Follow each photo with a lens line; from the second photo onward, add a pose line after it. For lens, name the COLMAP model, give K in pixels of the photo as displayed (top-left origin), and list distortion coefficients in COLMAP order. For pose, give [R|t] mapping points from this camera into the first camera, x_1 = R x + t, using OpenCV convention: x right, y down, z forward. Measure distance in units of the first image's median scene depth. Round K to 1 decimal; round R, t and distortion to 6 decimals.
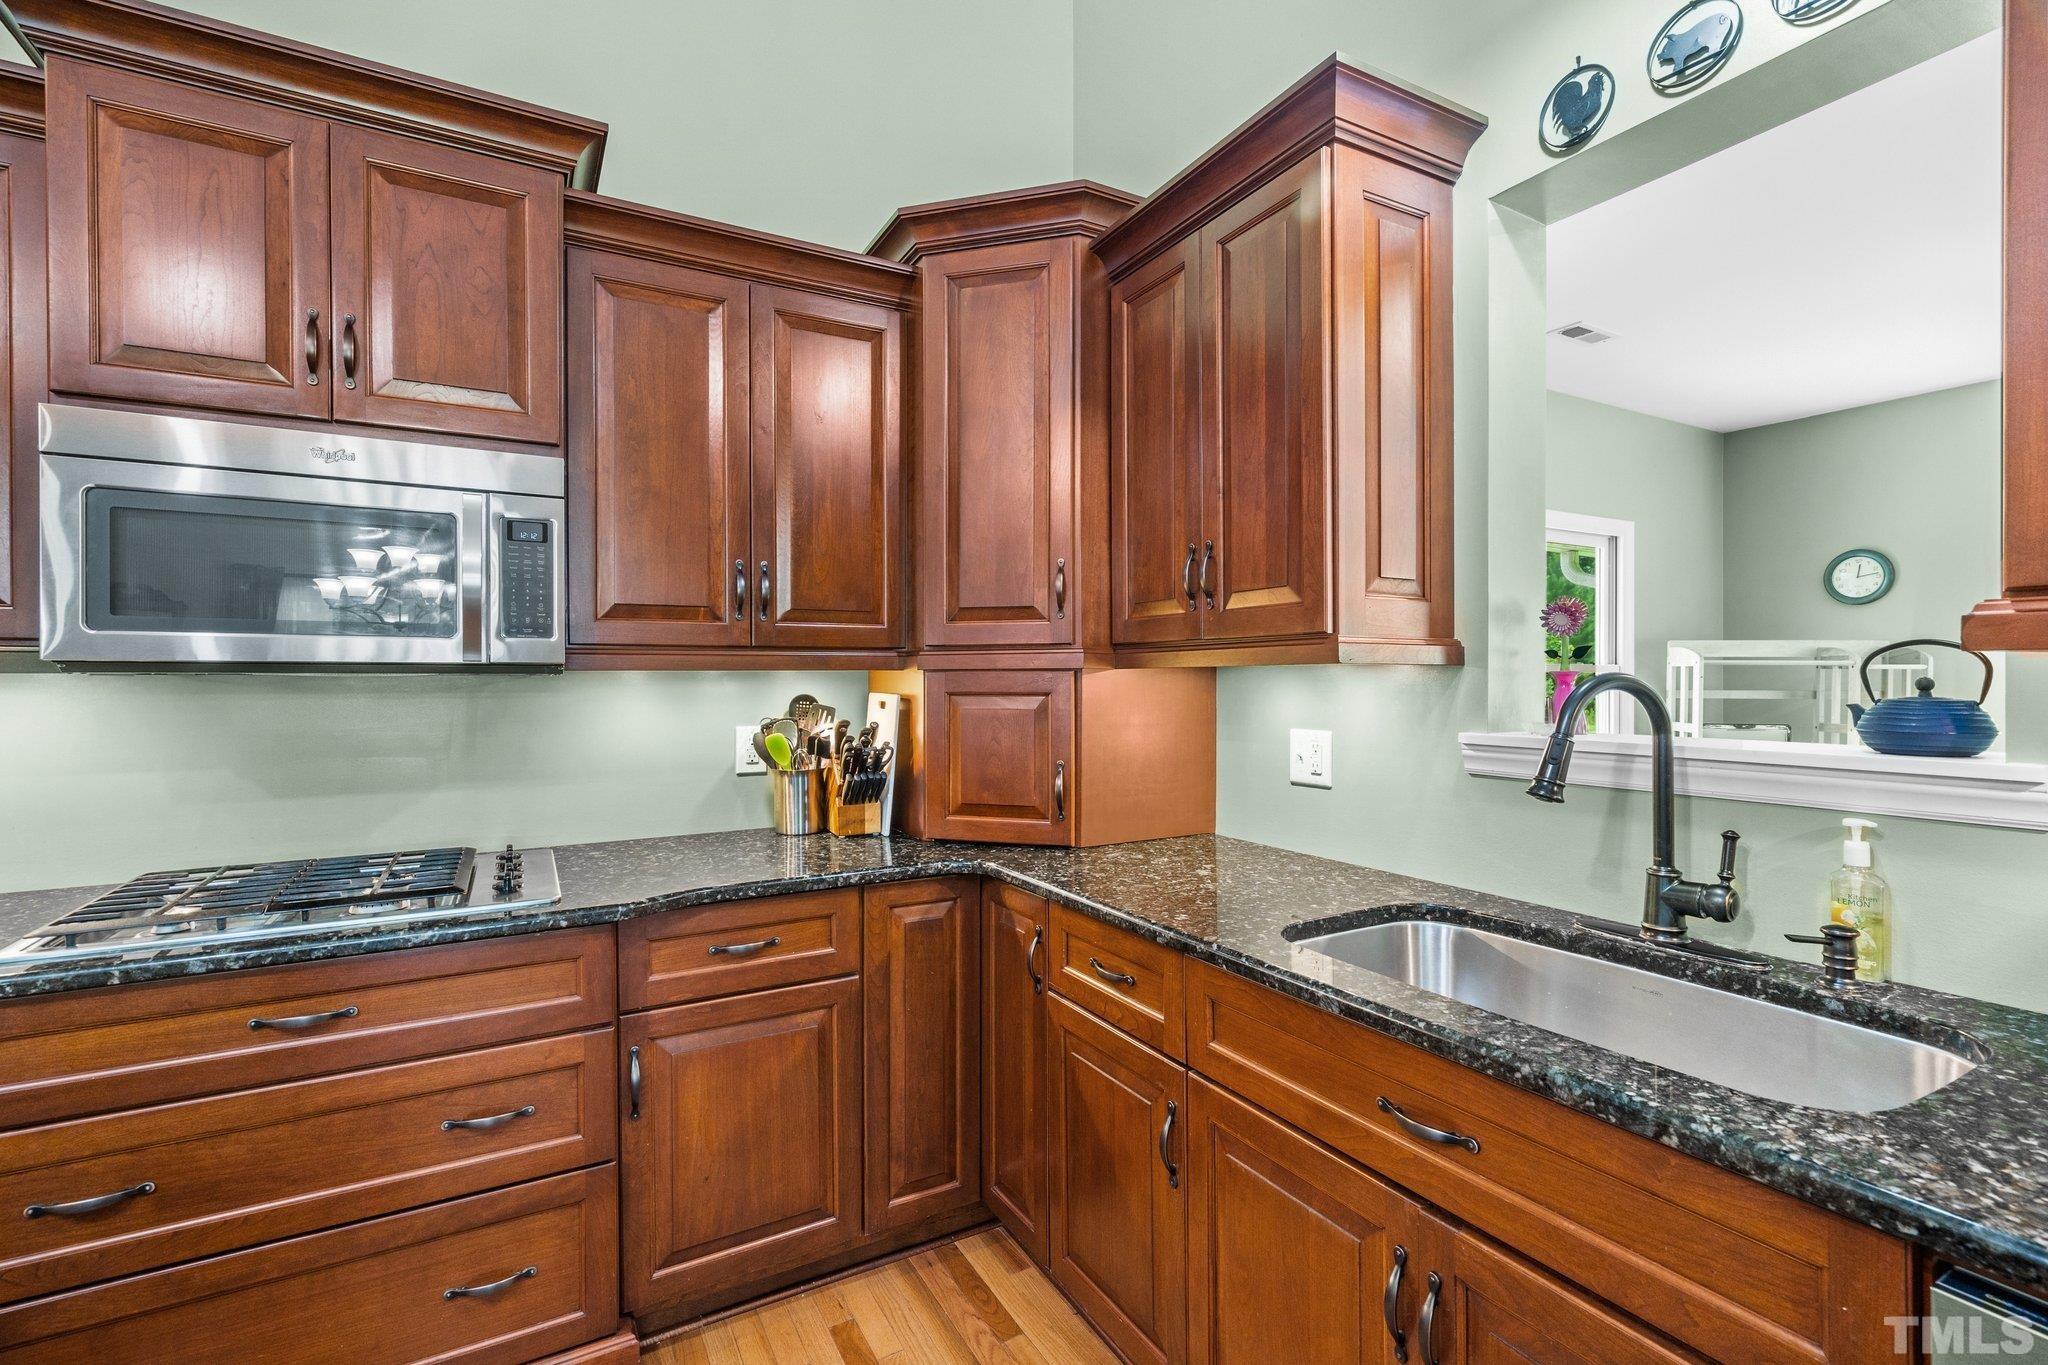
lens RADIAL K [[925.9, 0, 1029.3], [0, 925.9, 682.9], [0, 0, 1]] dist [-0.000166, 0.000481]
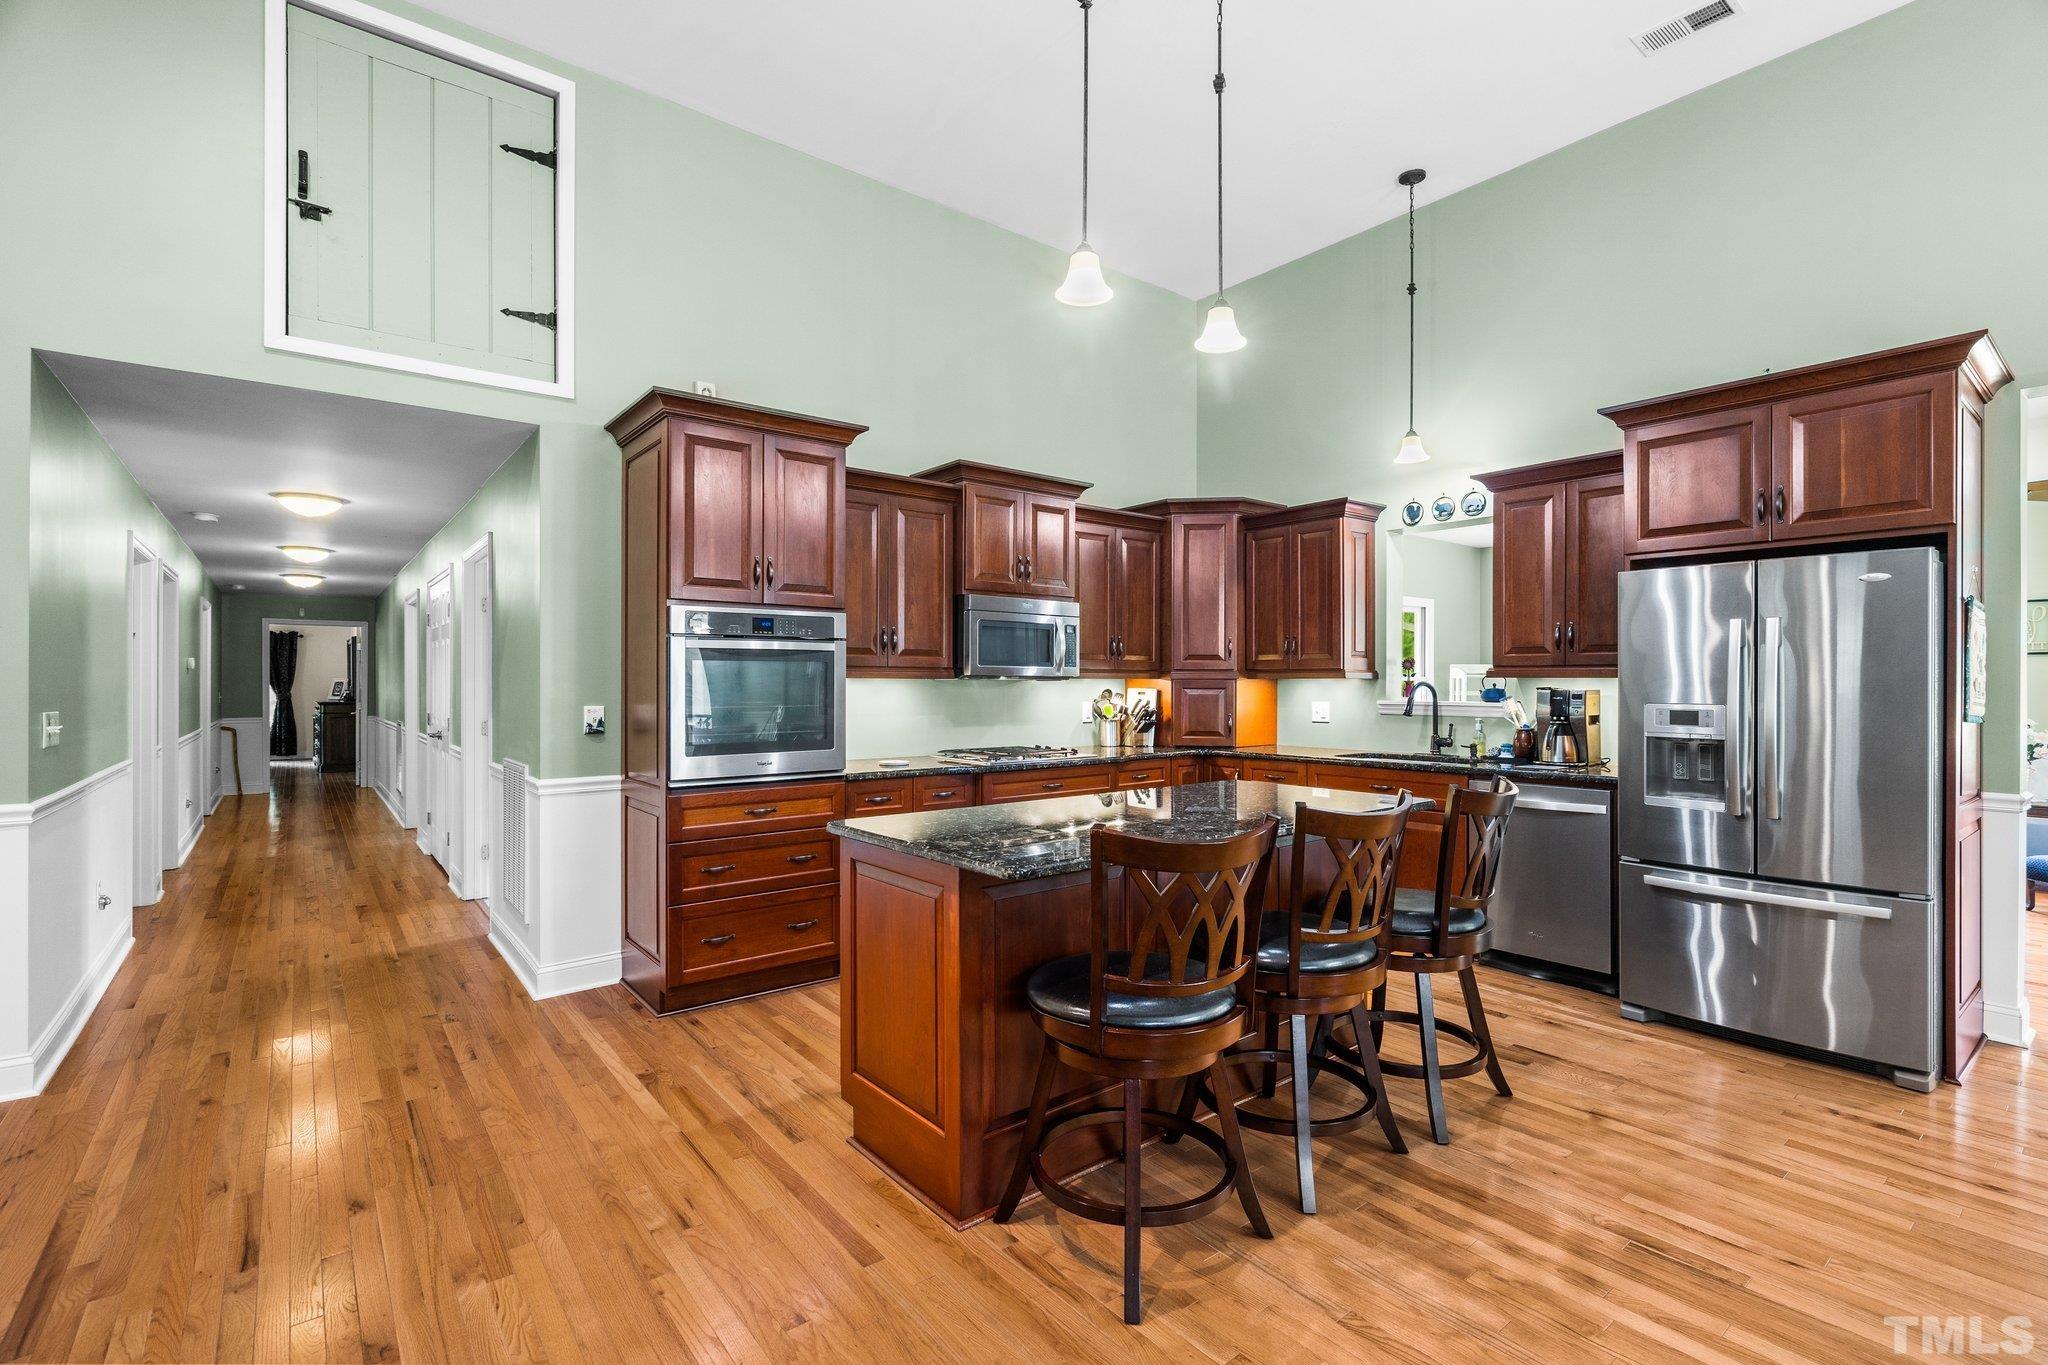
lens RADIAL K [[925.9, 0, 1029.3], [0, 925.9, 682.9], [0, 0, 1]] dist [-0.000166, 0.000481]
pose [[0.987338, 0.005019, 0.158553, -1.102828], [-0.004292, 0.999979, -0.004927, 0.013175], [-0.158574, 0.004185, 0.987338, -1.756169]]
